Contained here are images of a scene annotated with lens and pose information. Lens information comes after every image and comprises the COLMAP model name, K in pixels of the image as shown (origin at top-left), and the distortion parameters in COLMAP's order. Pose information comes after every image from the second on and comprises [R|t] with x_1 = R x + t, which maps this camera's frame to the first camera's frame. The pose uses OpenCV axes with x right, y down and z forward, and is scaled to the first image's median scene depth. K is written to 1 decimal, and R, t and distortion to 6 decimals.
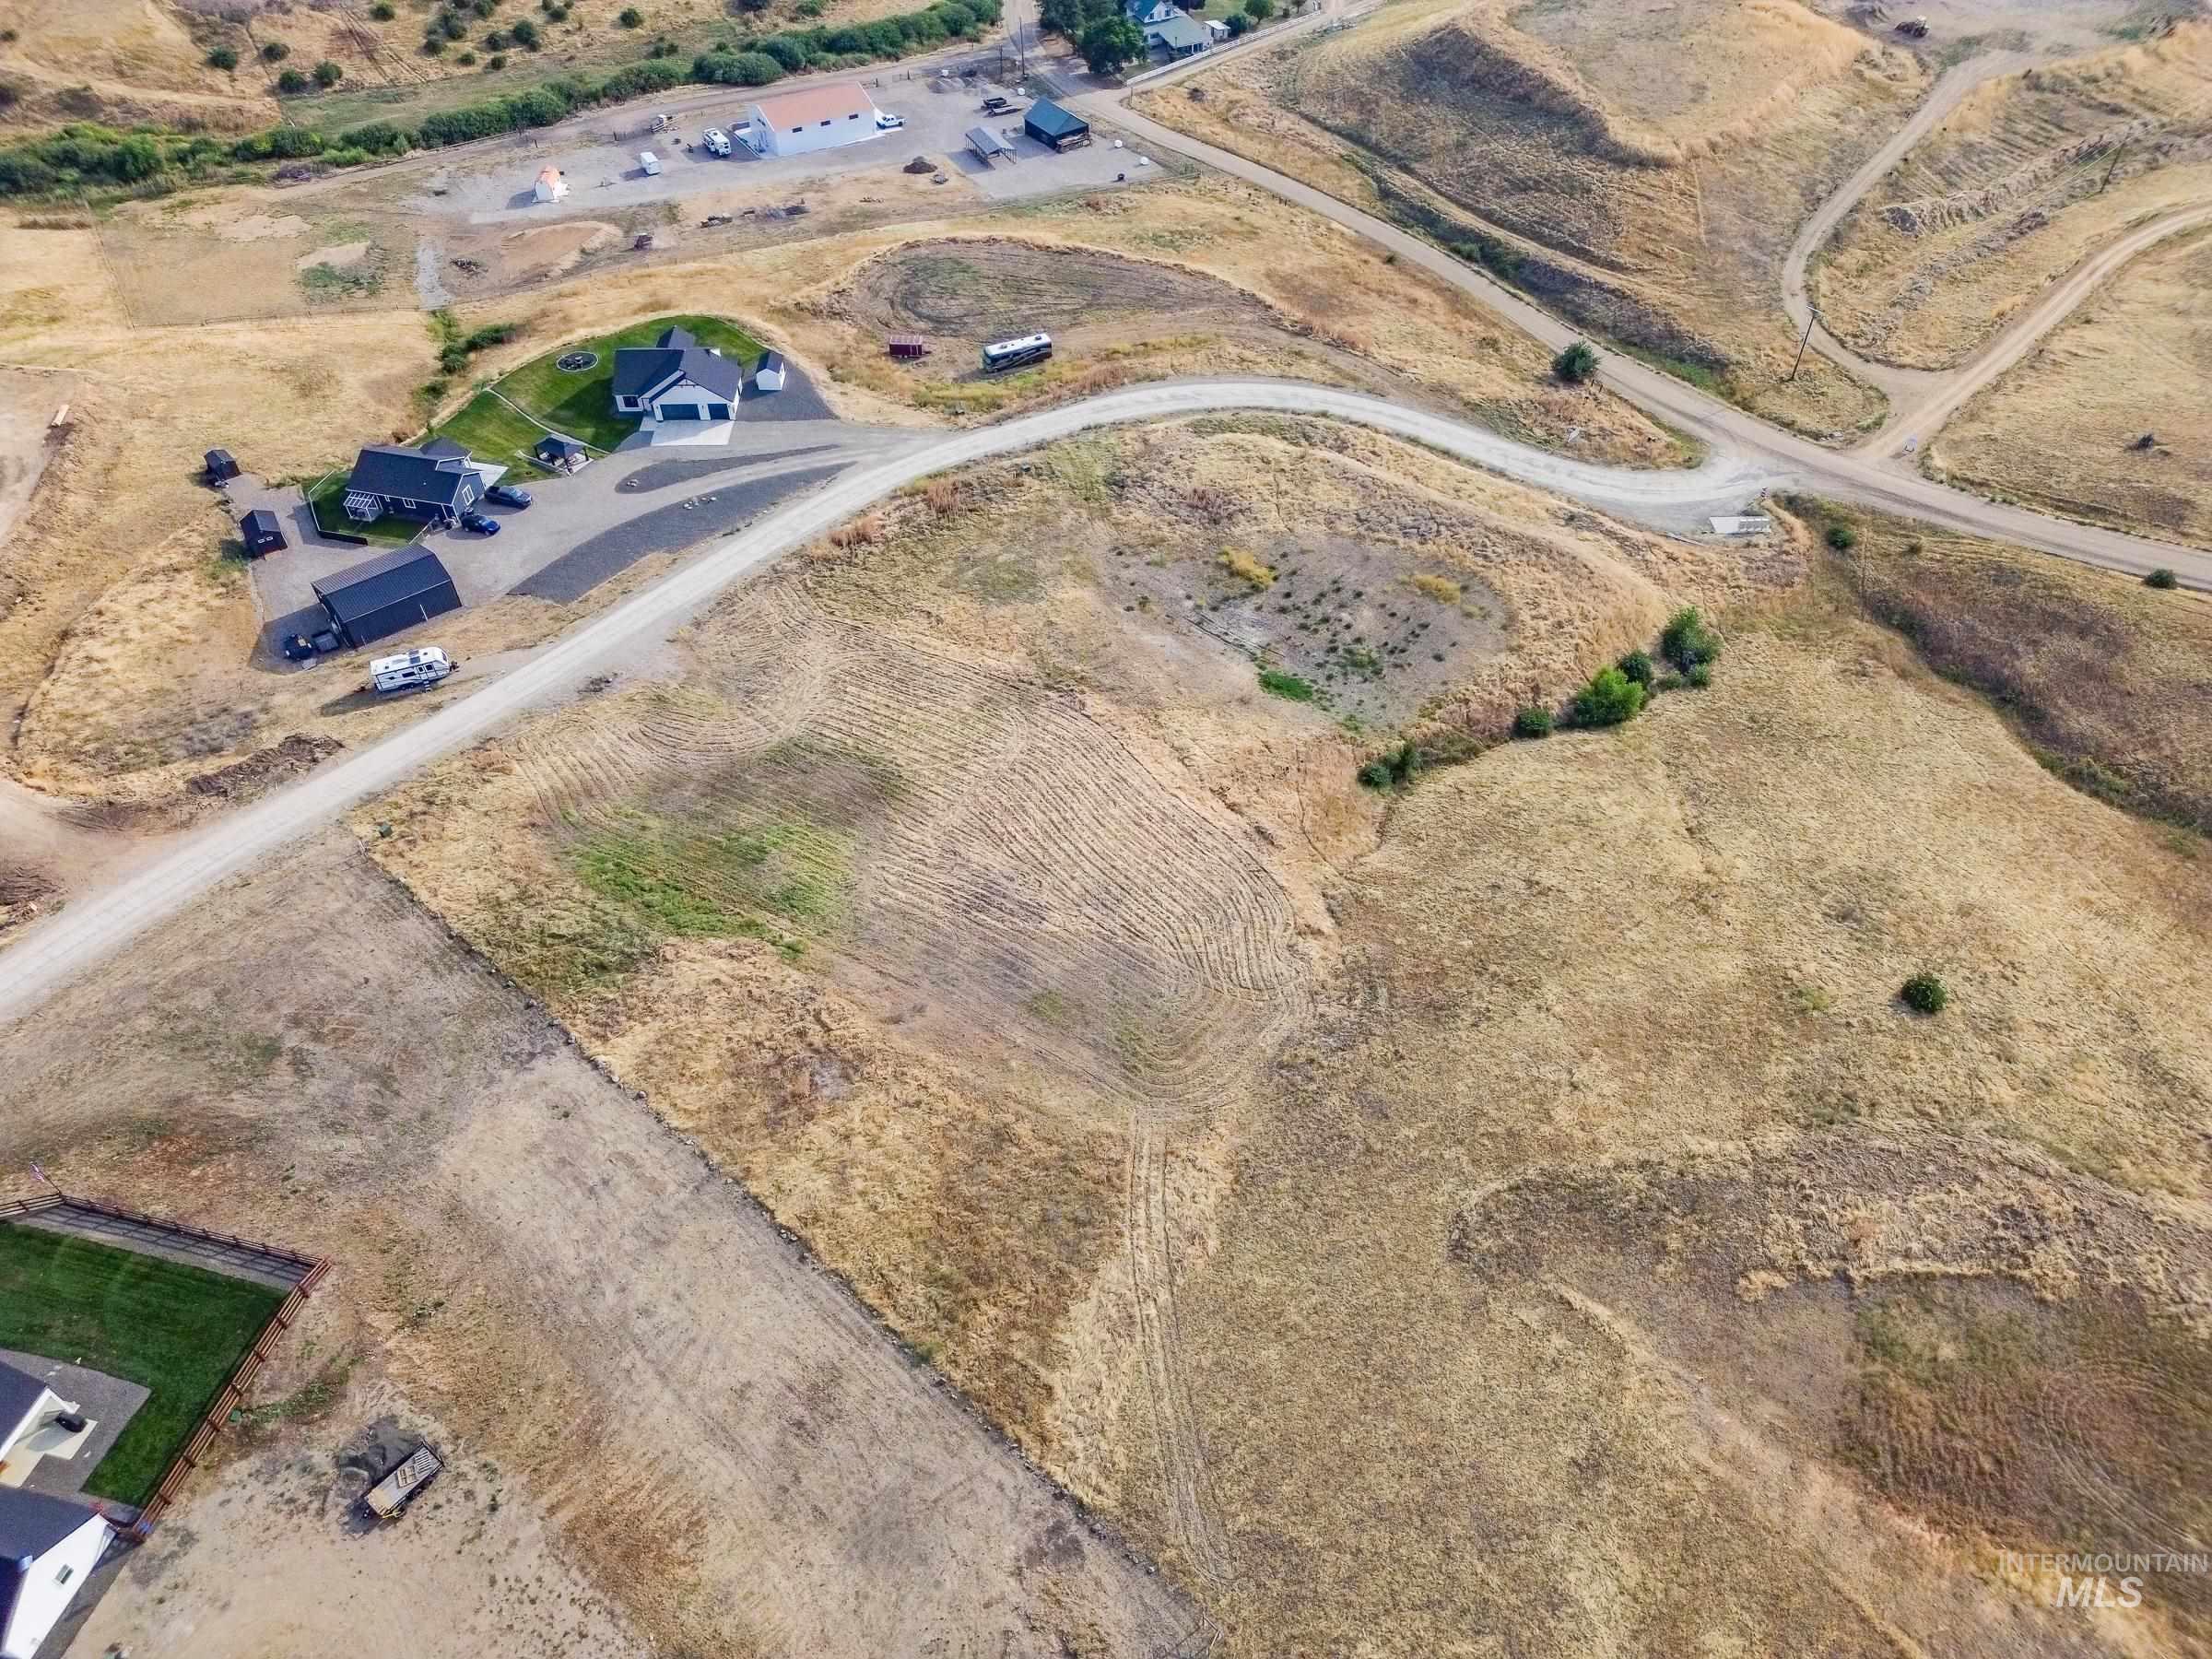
lens RADIAL K [[1546.4, 0, 1105.8], [0, 1546.4, 836.4], [0, 0, 1]] dist [0.080135, -0.084366]
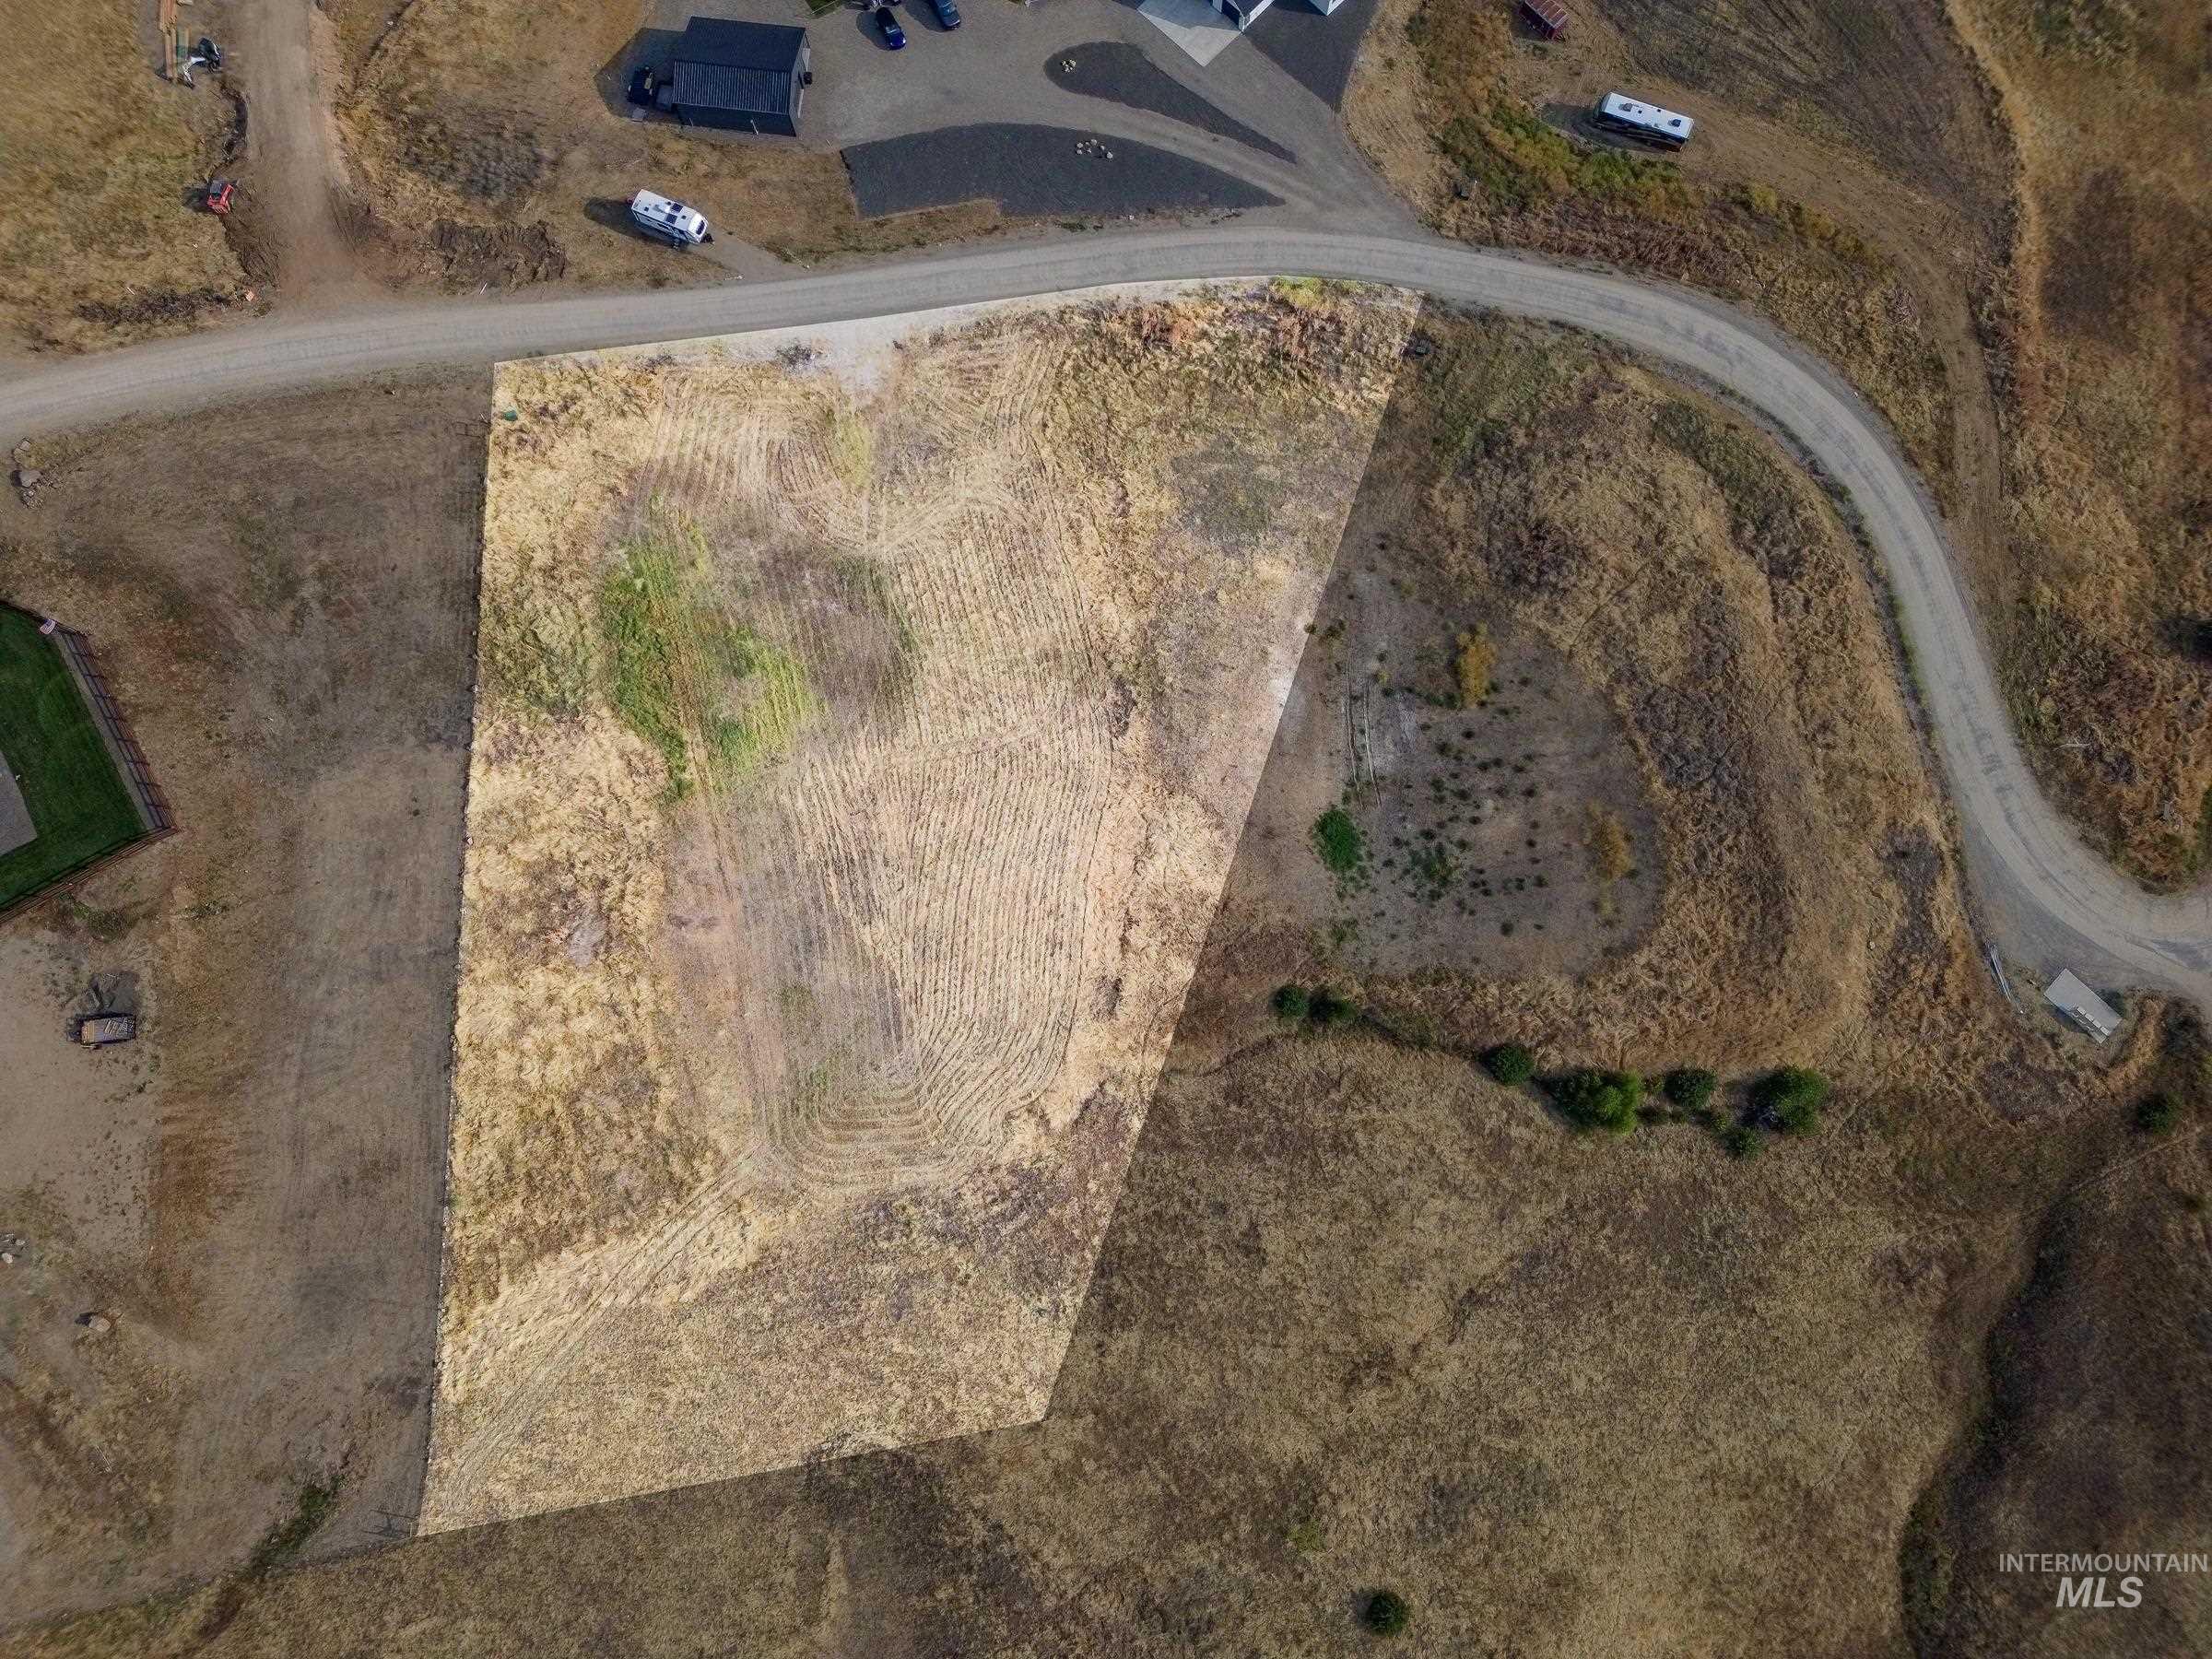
lens RADIAL K [[1546.4, 0, 1105.8], [0, 1546.4, 836.4], [0, 0, 1]] dist [0.080135, -0.084366]
pose [[0.702291, 0.699063, -0.134526, 0.141178], [-0.510647, 0.626351, 0.589003, -0.560995], [0.496011, -0.344956, 0.796856, 0.218585]]
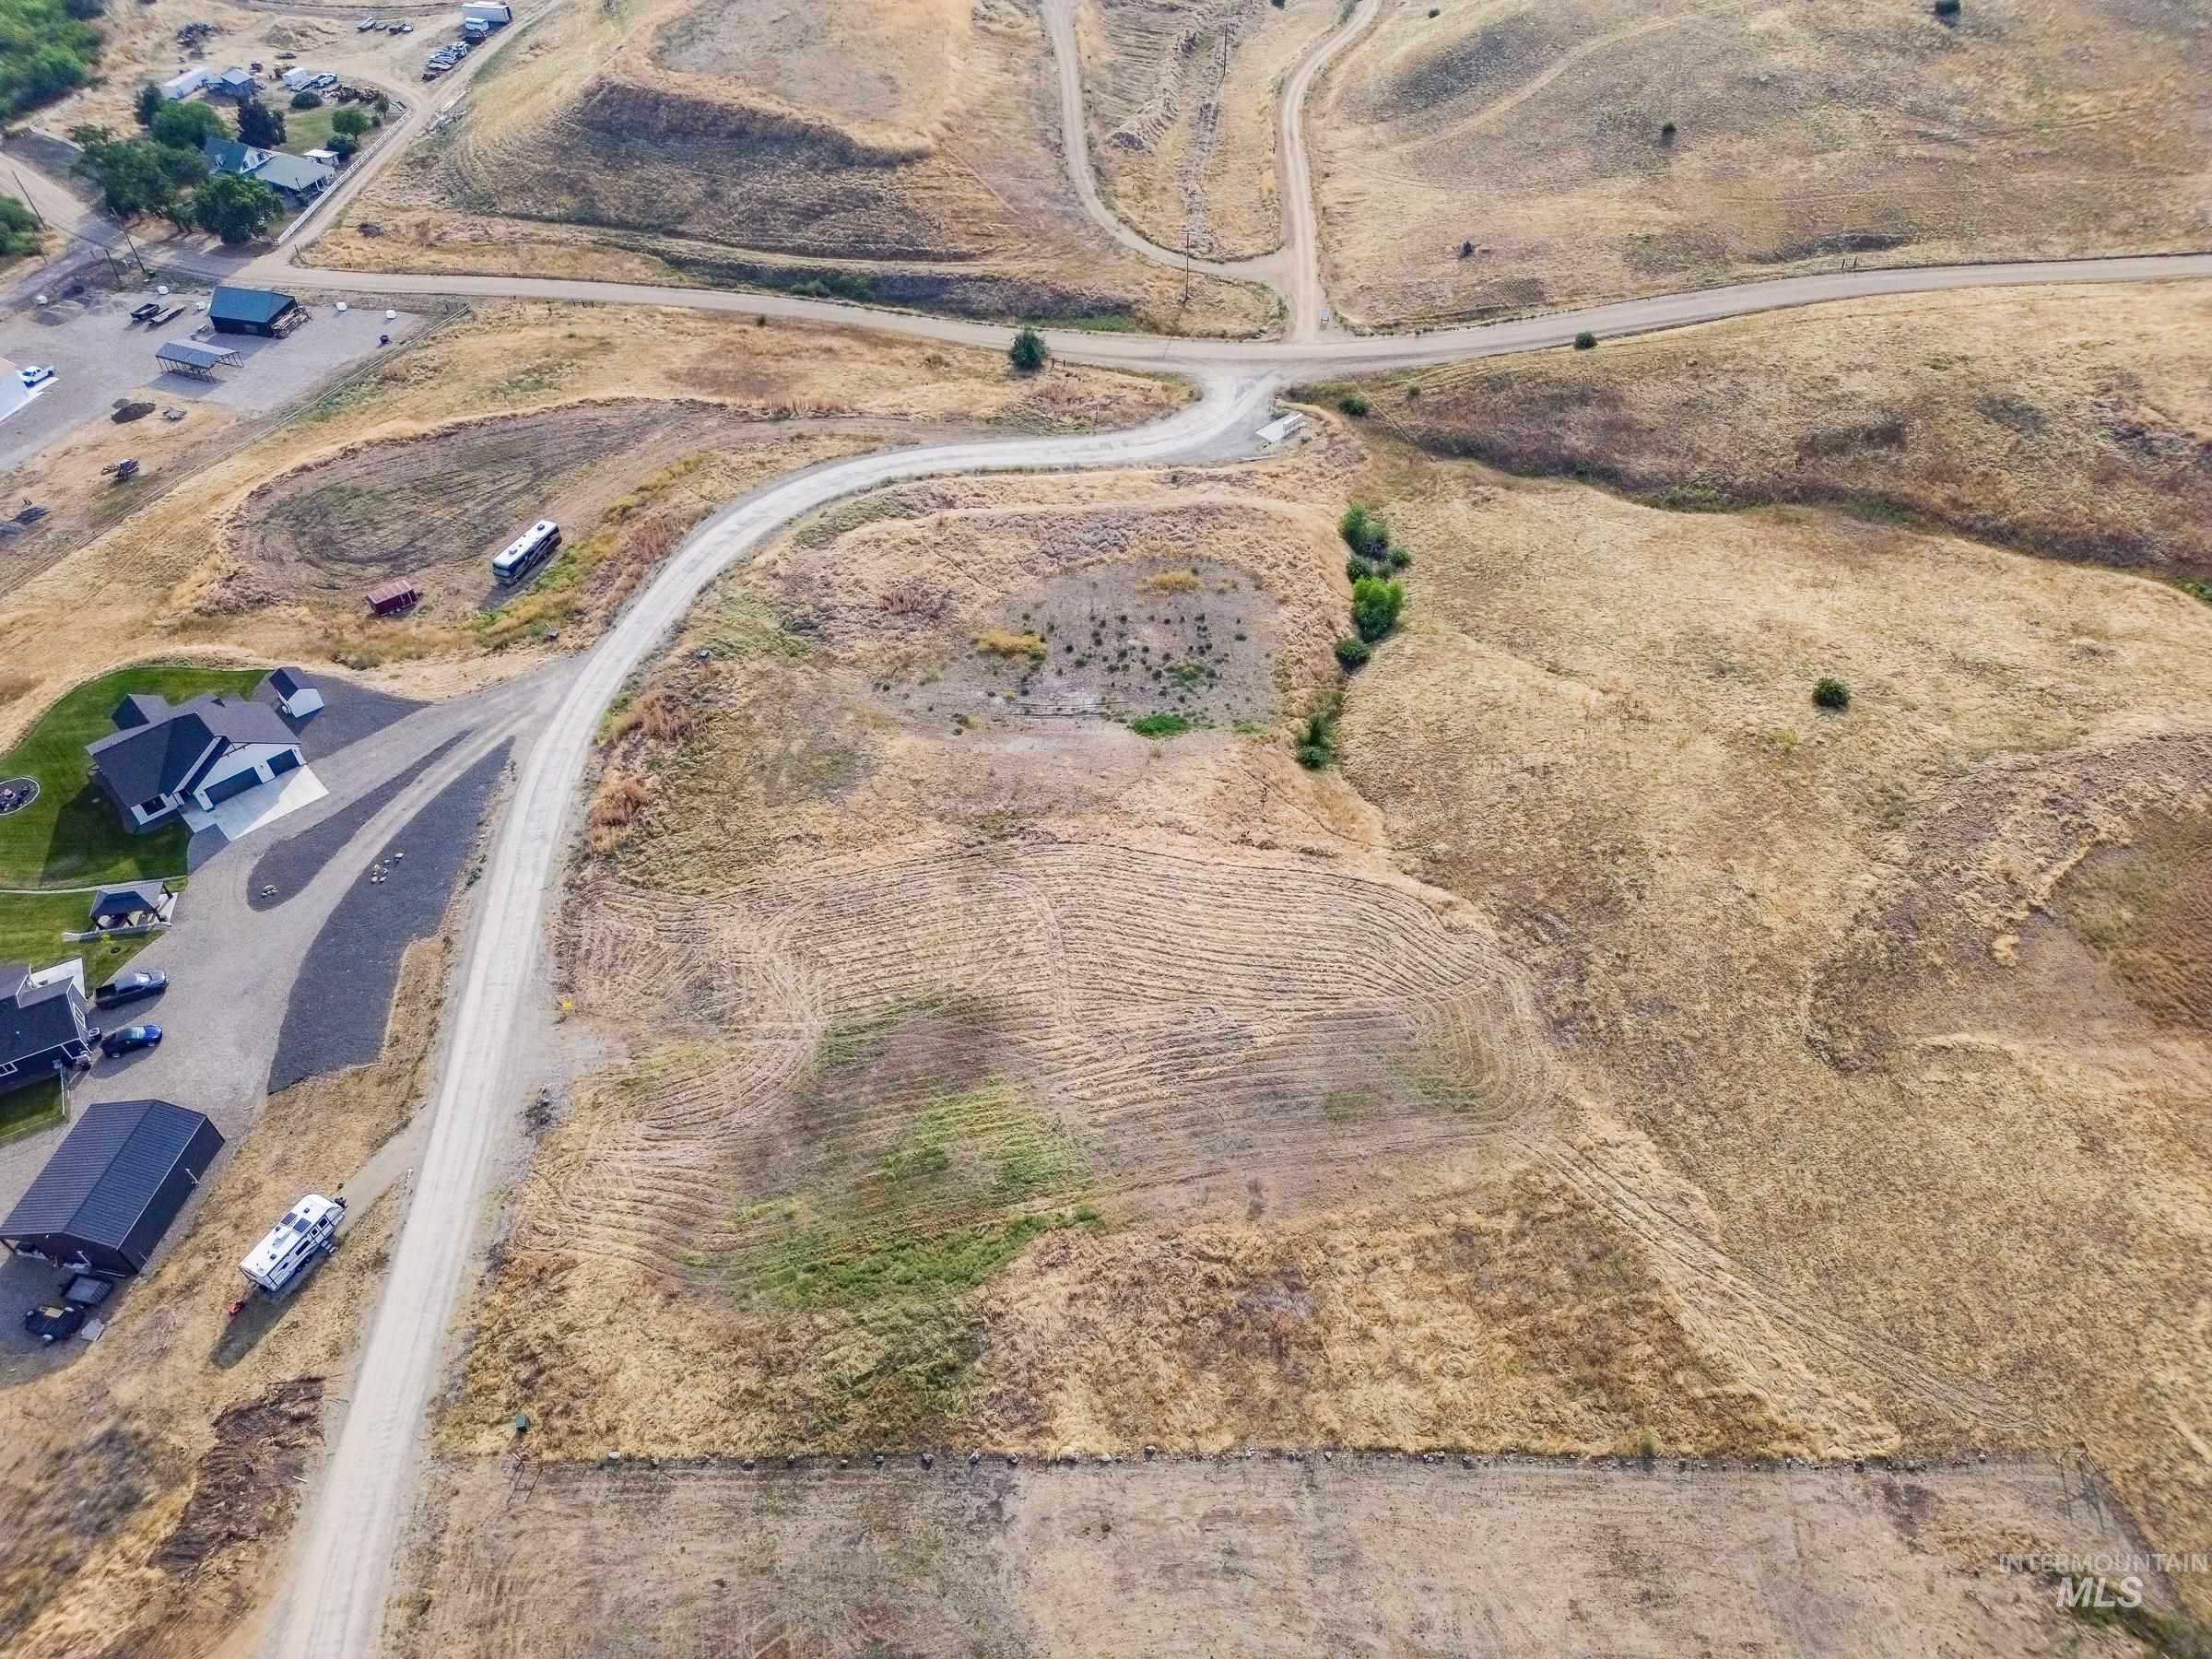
lens RADIAL K [[1546.4, 0, 1105.8], [0, 1546.4, 836.4], [0, 0, 1]] dist [0.080135, -0.084366]
pose [[0.749525, -0.477555, 0.458425, -0.394796], [0.480481, 0.868826, 0.119496, -0.170518], [-0.455357, 0.130699, 0.880663, 0.161812]]
